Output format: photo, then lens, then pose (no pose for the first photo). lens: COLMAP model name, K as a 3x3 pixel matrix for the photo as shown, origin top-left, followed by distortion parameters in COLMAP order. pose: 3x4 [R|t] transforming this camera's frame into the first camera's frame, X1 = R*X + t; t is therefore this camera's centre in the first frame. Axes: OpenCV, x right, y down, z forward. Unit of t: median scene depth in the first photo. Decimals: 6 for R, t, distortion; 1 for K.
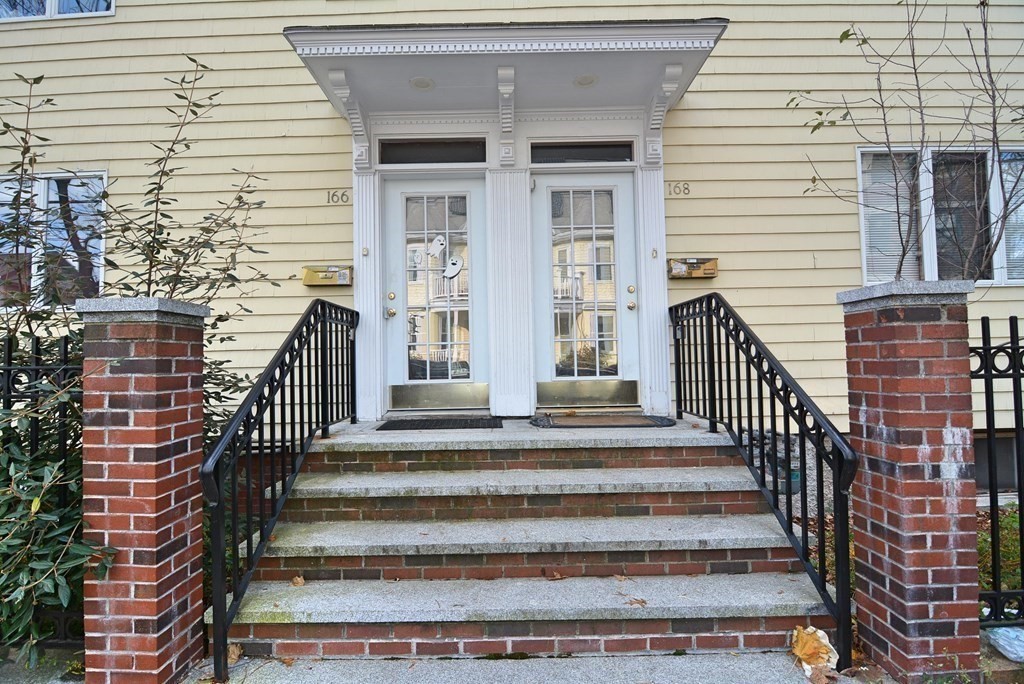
lens RADIAL K [[494.7, 0, 512.0], [0, 494.7, 342.0], [0, 0, 1]] dist [0.000034, -0.000014]
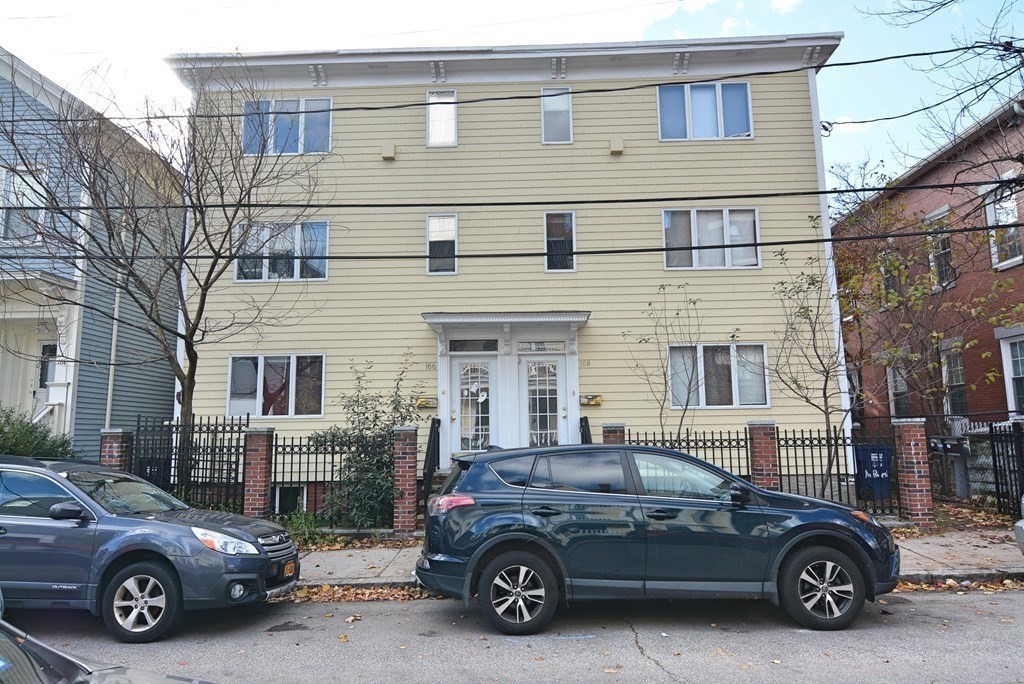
lens RADIAL K [[634.2, 0, 512.0], [0, 634.2, 342.0], [0, 0, 1]] dist [0.000120, -0.000047]
pose [[0.999826, 0.002509, -0.018469, 0.063830], [-0.004483, 0.994182, -0.107617, -0.098944], [0.018092, 0.107681, 0.994021, -1.846903]]
